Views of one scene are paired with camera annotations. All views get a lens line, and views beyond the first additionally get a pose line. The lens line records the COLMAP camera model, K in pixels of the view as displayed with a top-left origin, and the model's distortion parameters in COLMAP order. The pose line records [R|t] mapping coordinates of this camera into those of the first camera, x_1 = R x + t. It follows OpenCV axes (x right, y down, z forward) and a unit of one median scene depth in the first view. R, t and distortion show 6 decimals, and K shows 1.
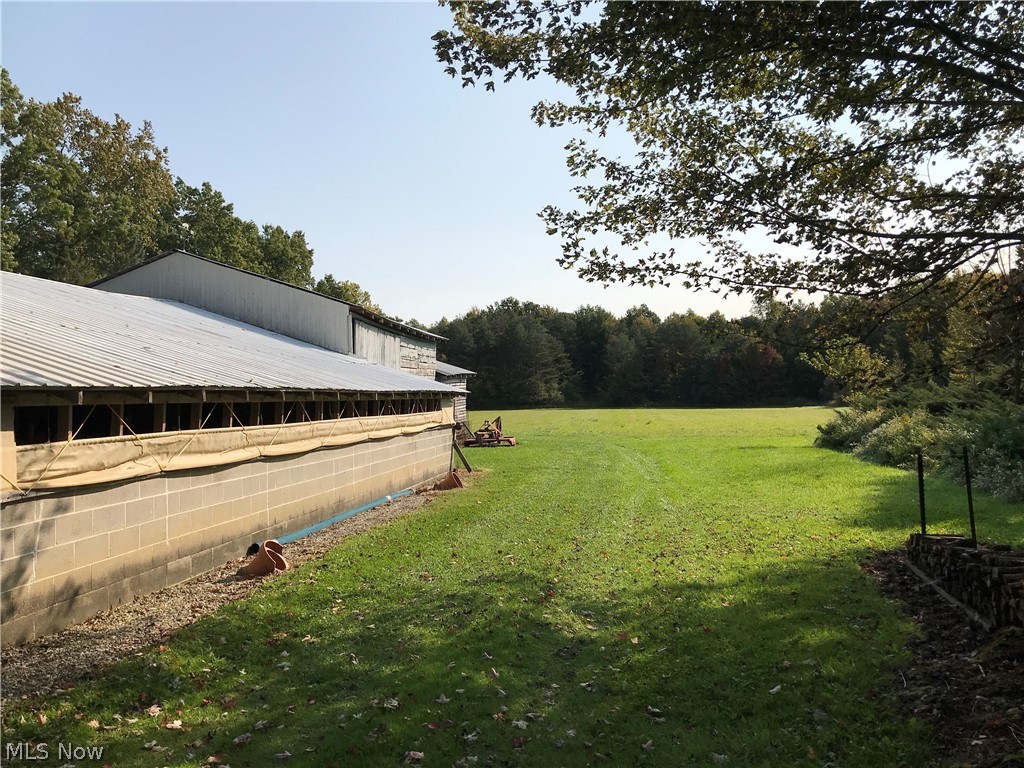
lens RADIAL K [[803.7, 0, 512.0], [0, 803.7, 384.0], [0, 0, 1]] dist [0.022984, -0.051553]
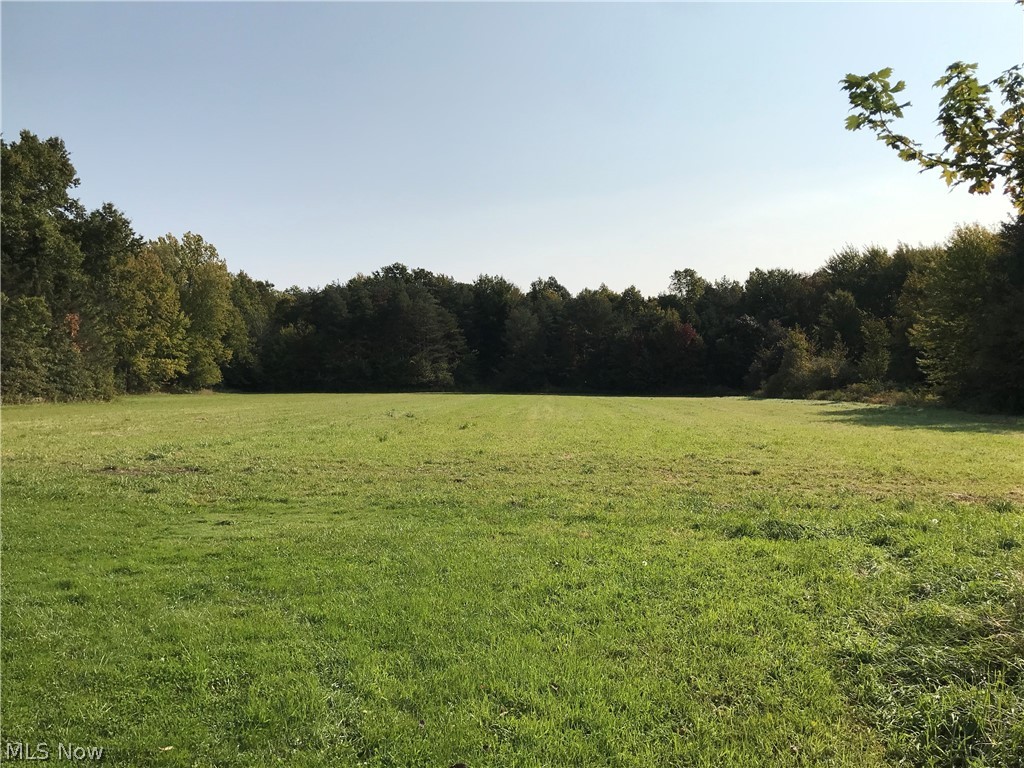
lens RADIAL K [[803.7, 0, 512.0], [0, 803.7, 384.0], [0, 0, 1]] dist [0.022984, -0.051553]
pose [[0.995205, 0.022713, 0.095140, 0.043311], [-0.024736, 0.999491, 0.020132, 0.002538], [-0.094635, -0.022389, 0.995260, 0.134970]]
